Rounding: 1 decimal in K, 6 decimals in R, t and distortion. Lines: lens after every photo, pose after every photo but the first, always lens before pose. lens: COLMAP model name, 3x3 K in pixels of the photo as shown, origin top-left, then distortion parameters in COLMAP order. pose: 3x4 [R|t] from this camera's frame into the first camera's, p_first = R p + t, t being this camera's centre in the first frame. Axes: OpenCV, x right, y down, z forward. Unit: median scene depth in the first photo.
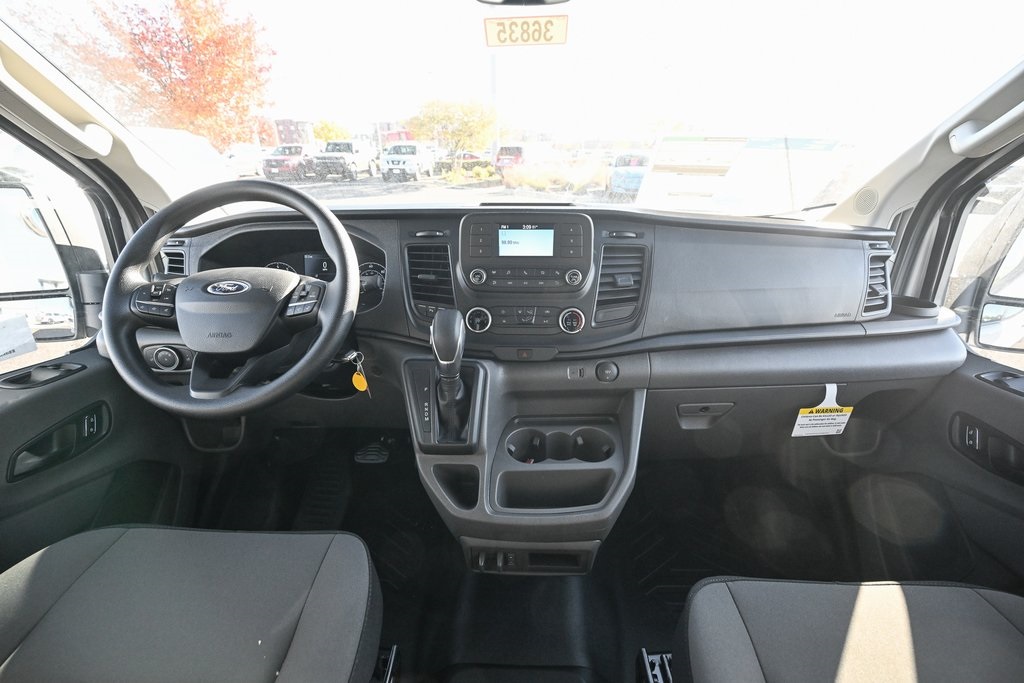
lens RADIAL K [[401.3, 0, 510.5], [0, 401.3, 337.3], [0, 0, 1]] dist [-0.001006, 0.000162]
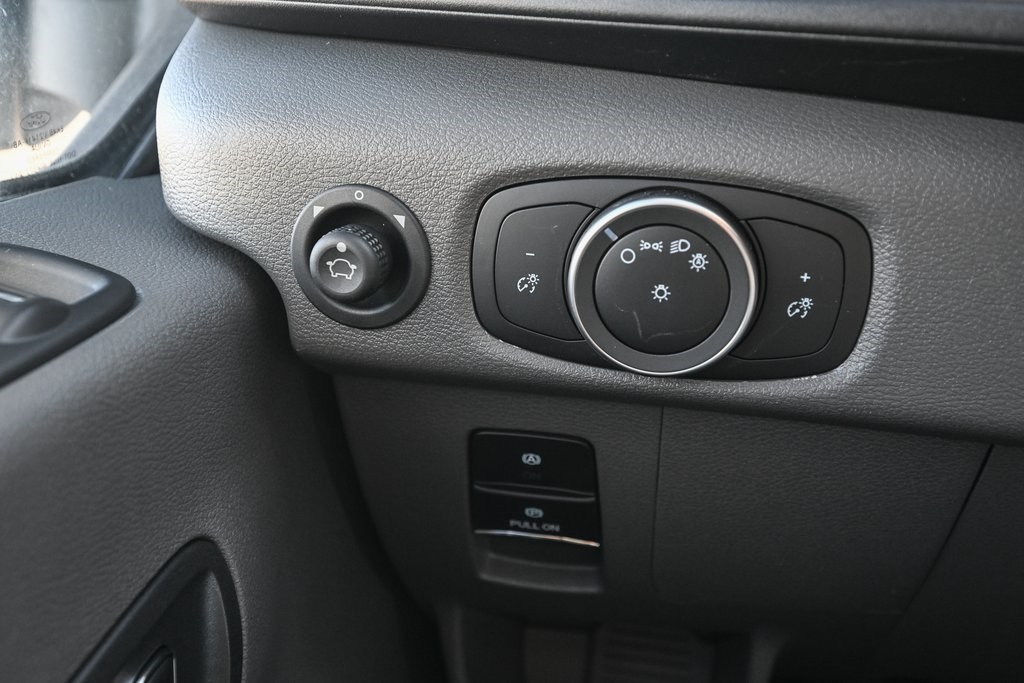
lens RADIAL K [[880.6, 0, 516.1], [0, 880.6, 338.5], [0, 0, 1]] dist [-0.001185, -0.005669]
pose [[0.975941, 0.108388, -0.189185, -0.923124], [-0.097526, 0.993053, 0.065835, 0.060361], [0.195007, -0.045800, 0.979732, 0.774064]]
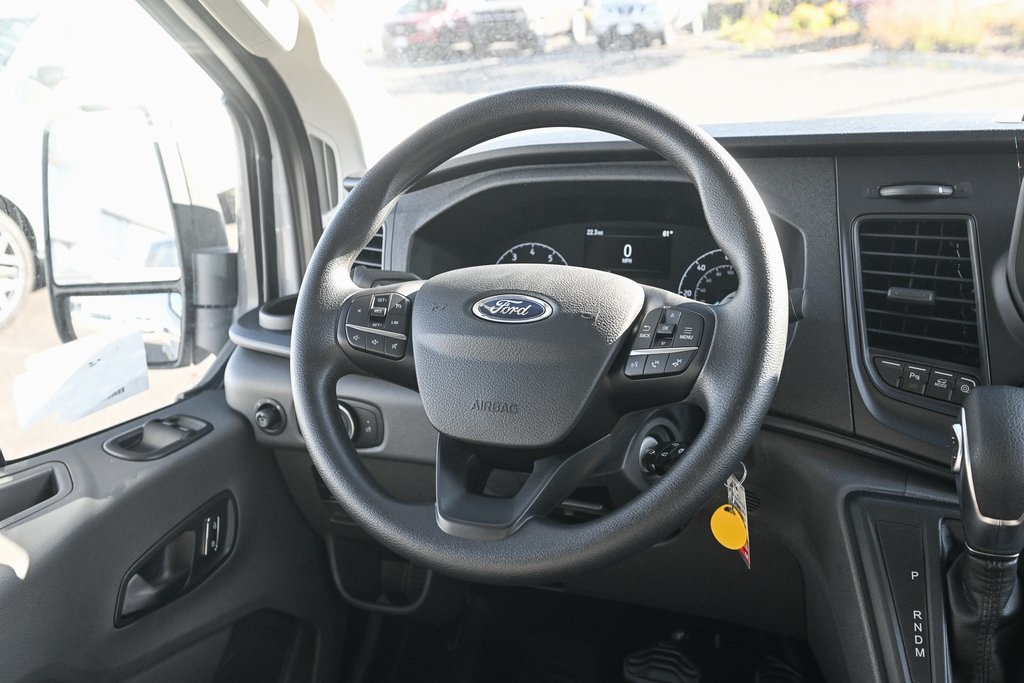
lens RADIAL K [[880.6, 0, 511.5], [0, 880.6, 331.5], [0, 0, 1]] dist [-0.001185, -0.005669]
pose [[0.930001, 0.059453, -0.362718, -0.256814], [-0.079450, 0.996018, -0.040451, -0.042945], [0.358868, 0.066437, 0.931021, 0.010034]]
